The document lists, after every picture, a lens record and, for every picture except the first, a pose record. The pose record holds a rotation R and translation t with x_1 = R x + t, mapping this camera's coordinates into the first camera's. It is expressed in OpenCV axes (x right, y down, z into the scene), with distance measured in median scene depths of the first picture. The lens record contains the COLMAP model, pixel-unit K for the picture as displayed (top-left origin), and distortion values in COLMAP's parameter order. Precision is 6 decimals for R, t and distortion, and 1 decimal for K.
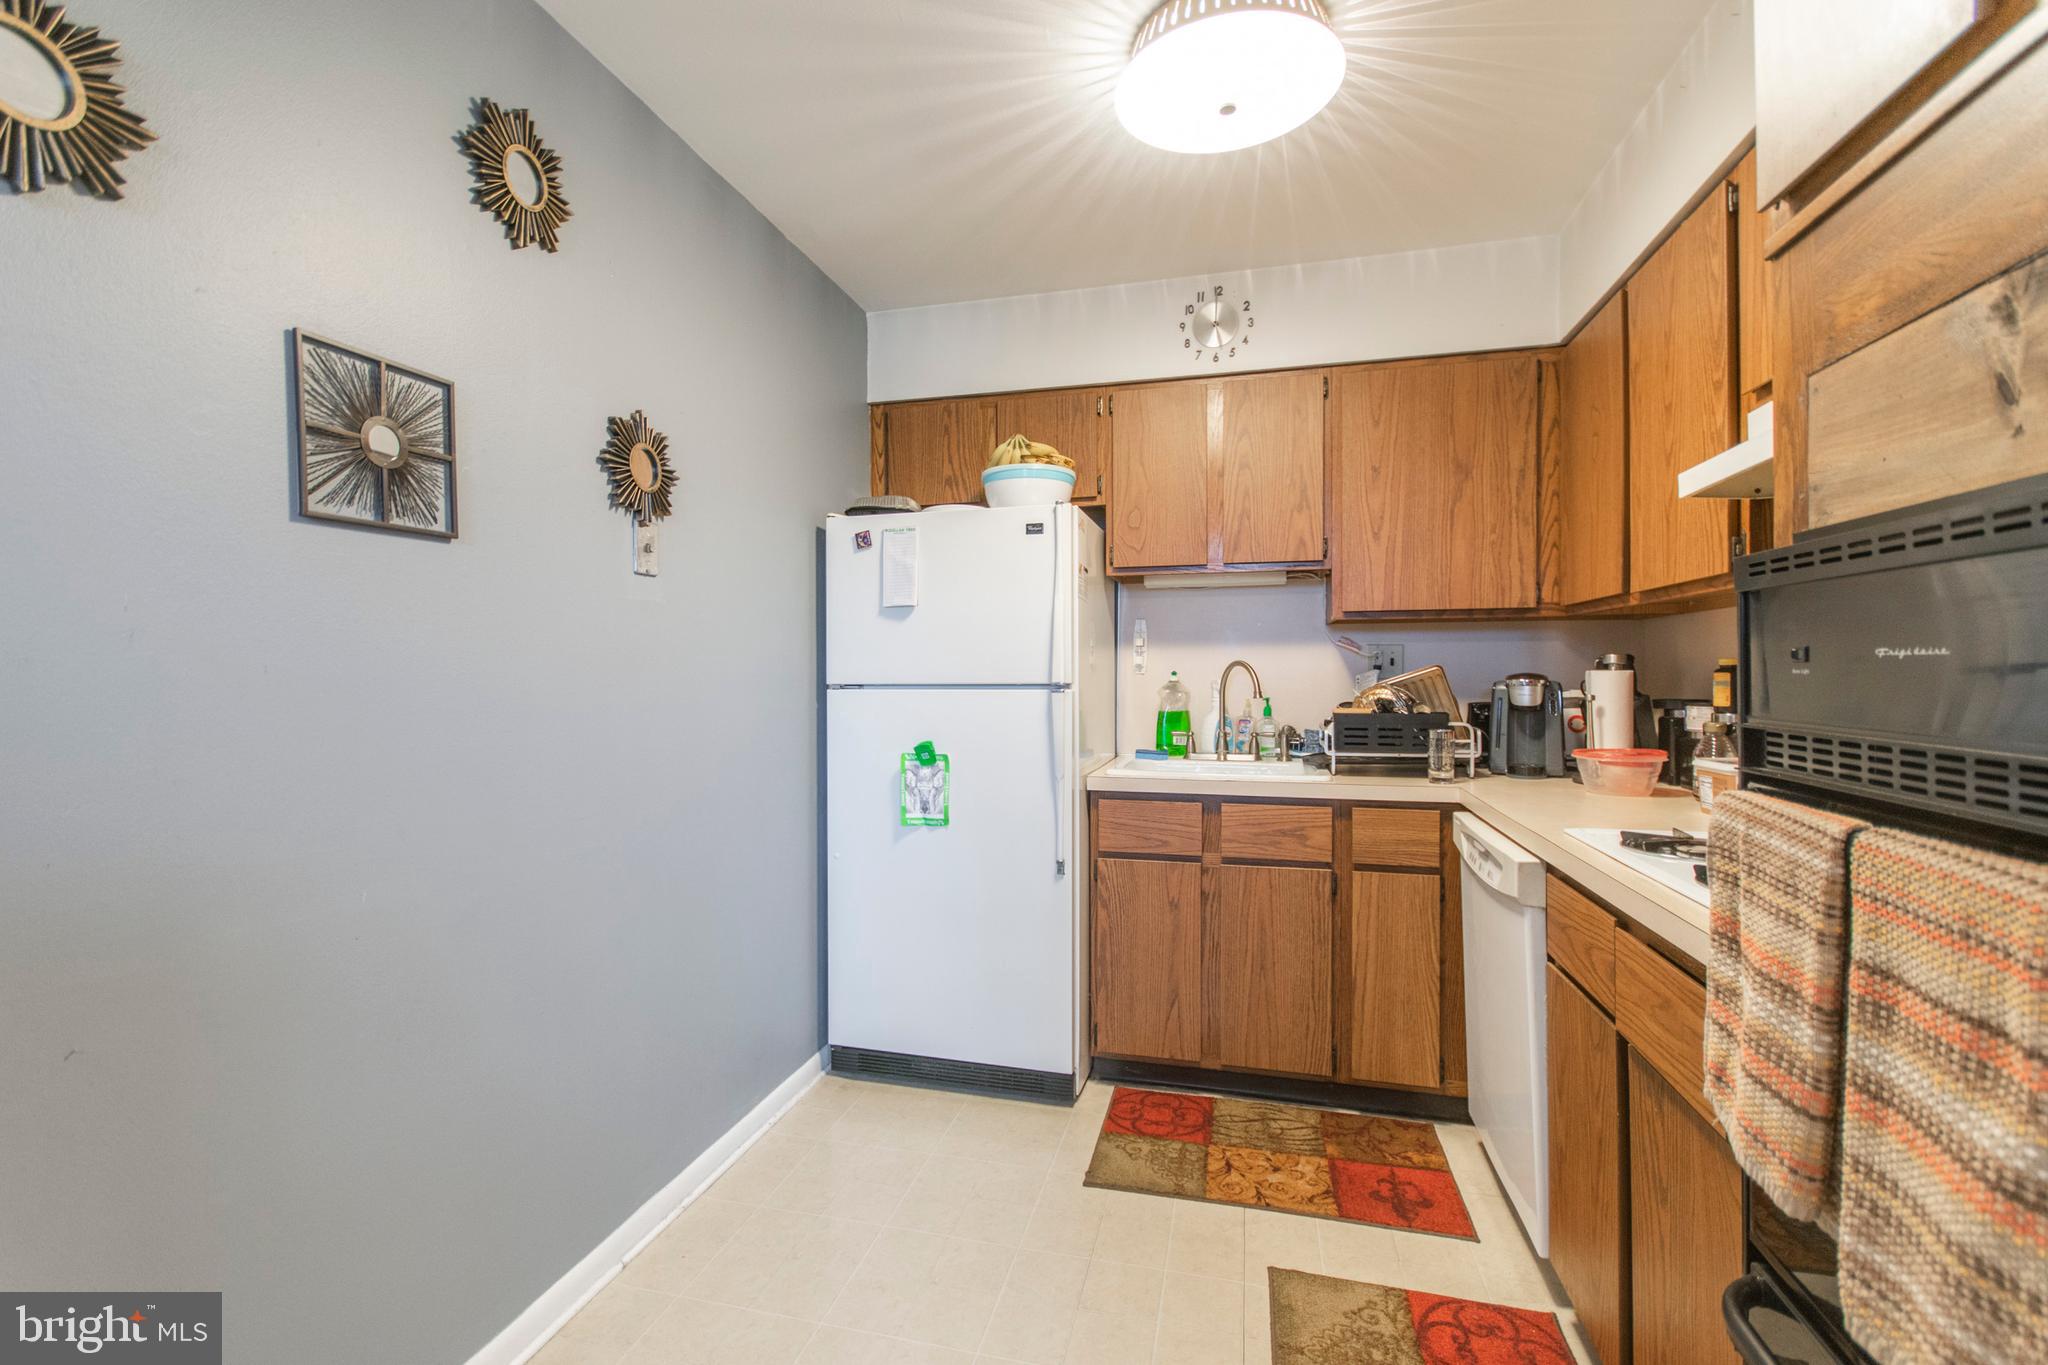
lens RADIAL K [[902.3, 0, 1014.9], [0, 902.3, 682.5], [0, 0, 1]] dist [0.005555, 0.000138]
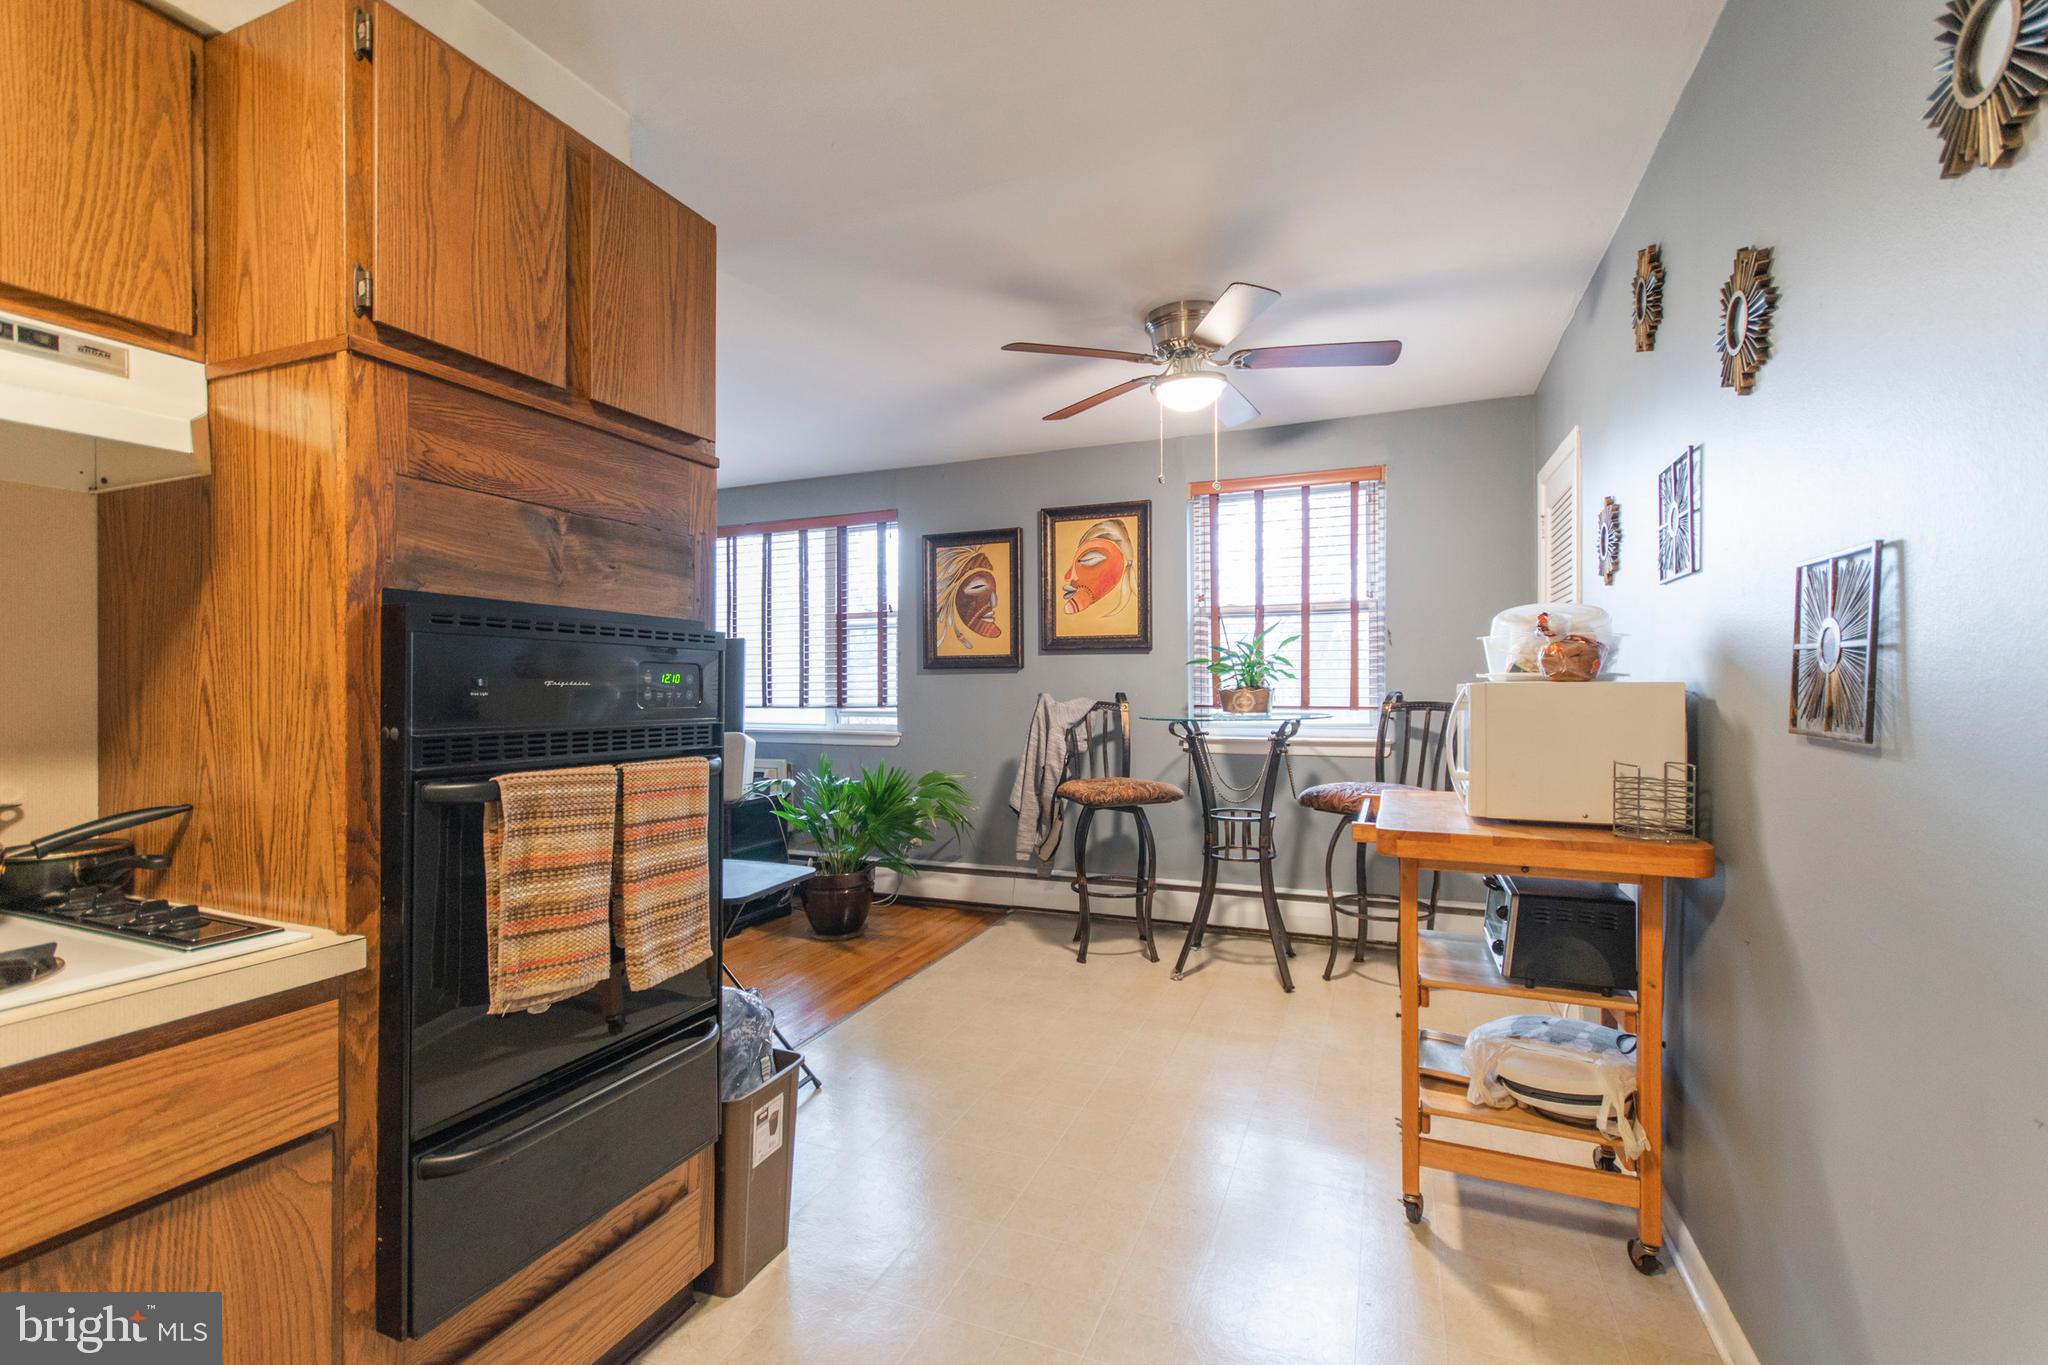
lens RADIAL K [[902.3, 0, 1015.2], [0, 902.3, 696.1], [0, 0, 1]] dist [0.005555, 0.000138]
pose [[-0.988899, 0.010346, 0.148230, -0.078290], [0.012955, 0.999777, 0.016648, -0.007252], [-0.148025, 0.018383, -0.988813, 0.782841]]
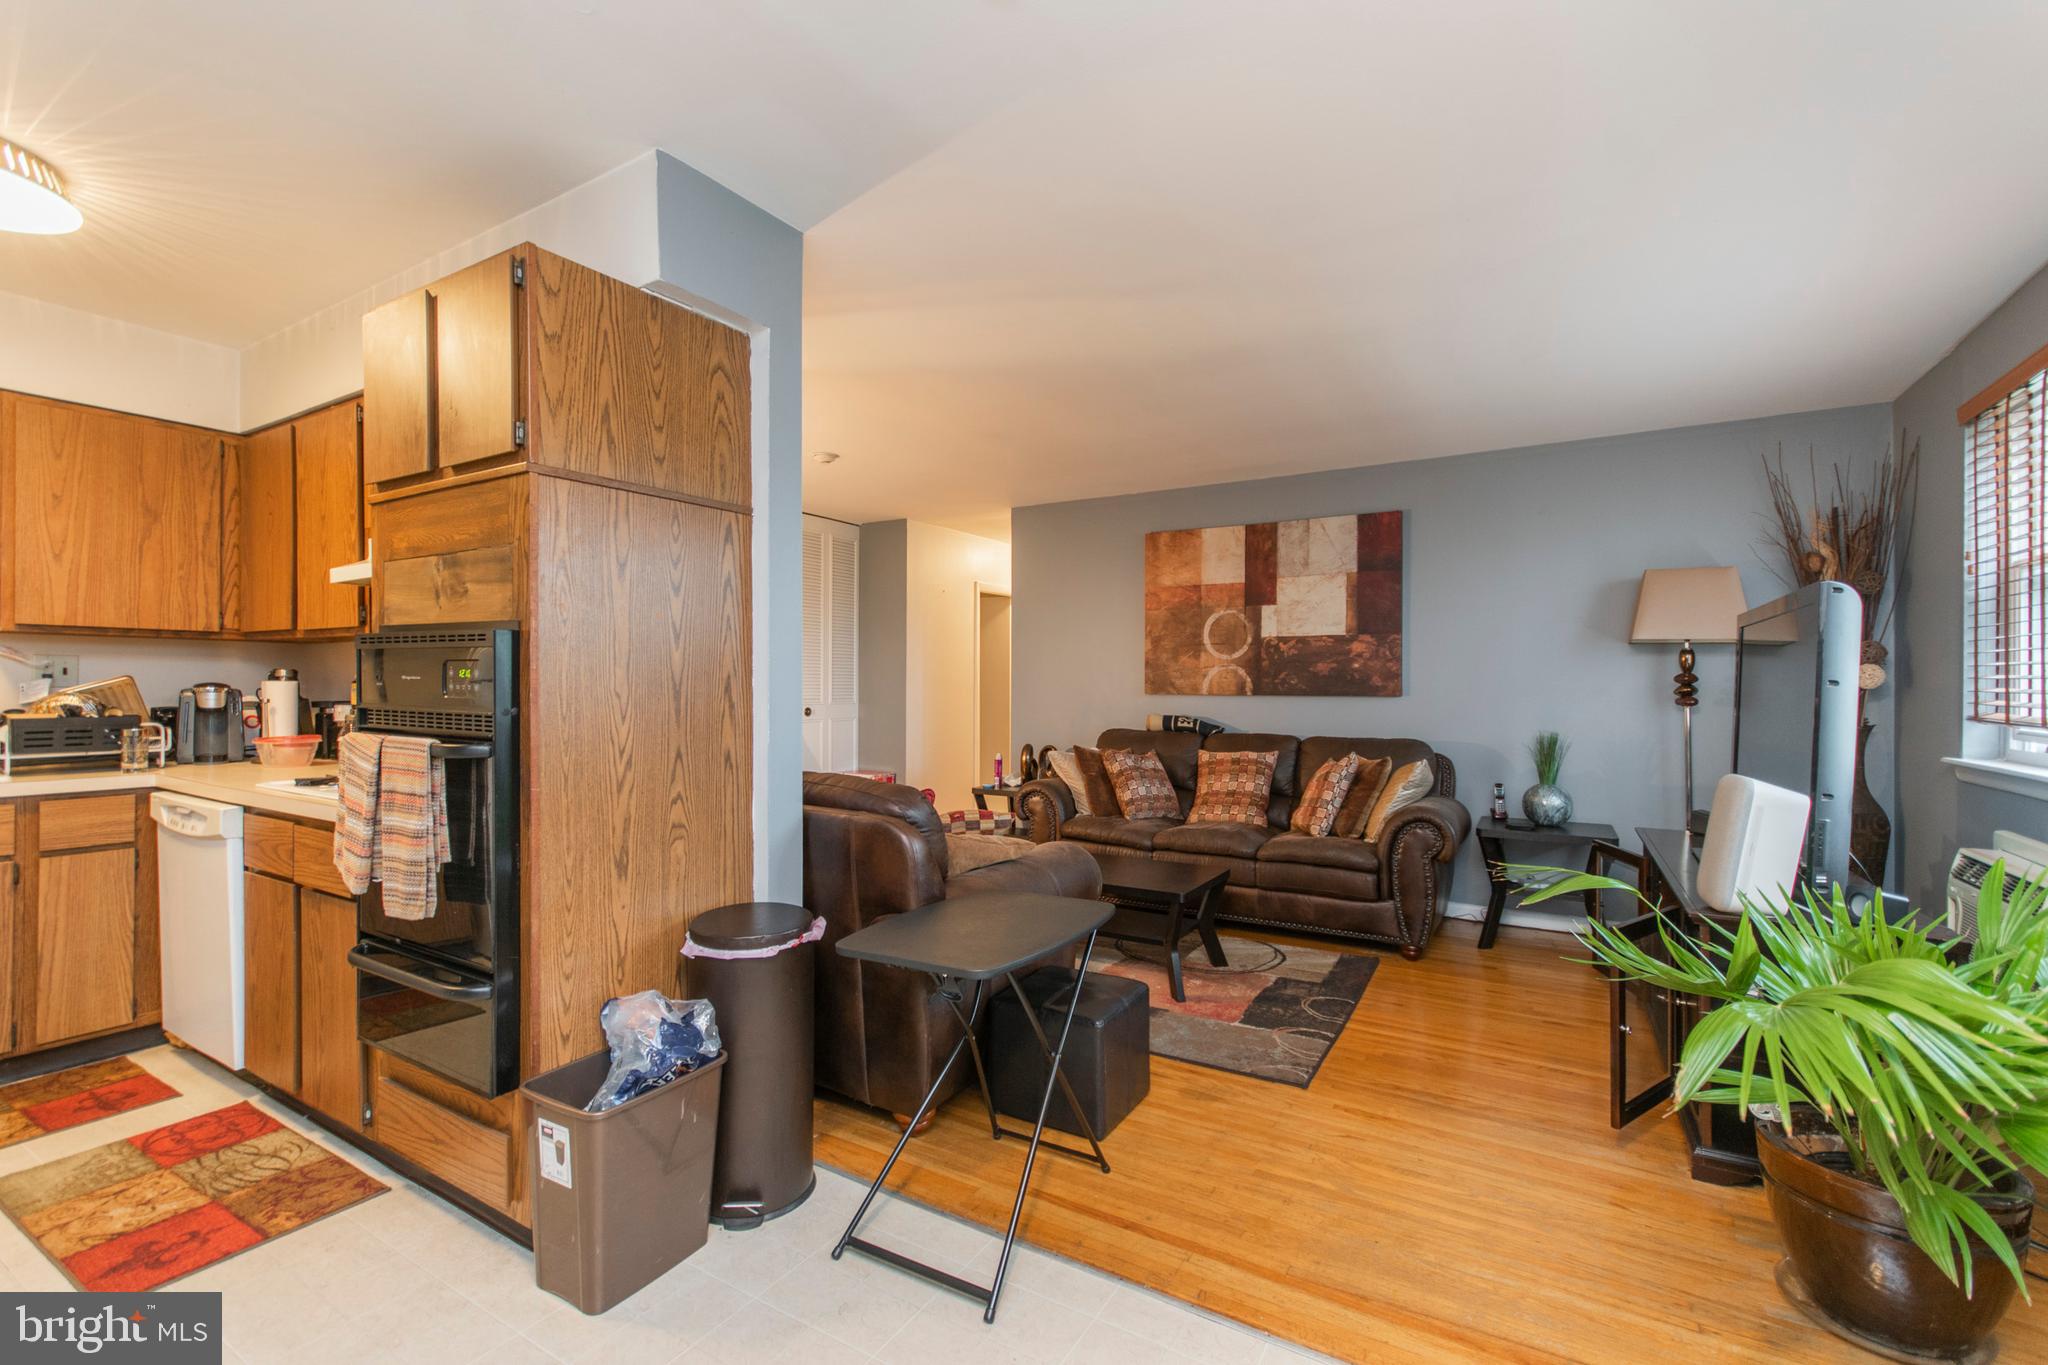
lens RADIAL K [[902.3, 0, 977.2], [0, 902.3, 681.8], [0, 0, 1]] dist [0.005555, 0.000138]
pose [[0.309675, 0.007619, 0.950812, -0.328566], [0.002924, 0.999956, -0.008965, 0.003040], [-0.950838, 0.005557, 0.309639, -0.442790]]
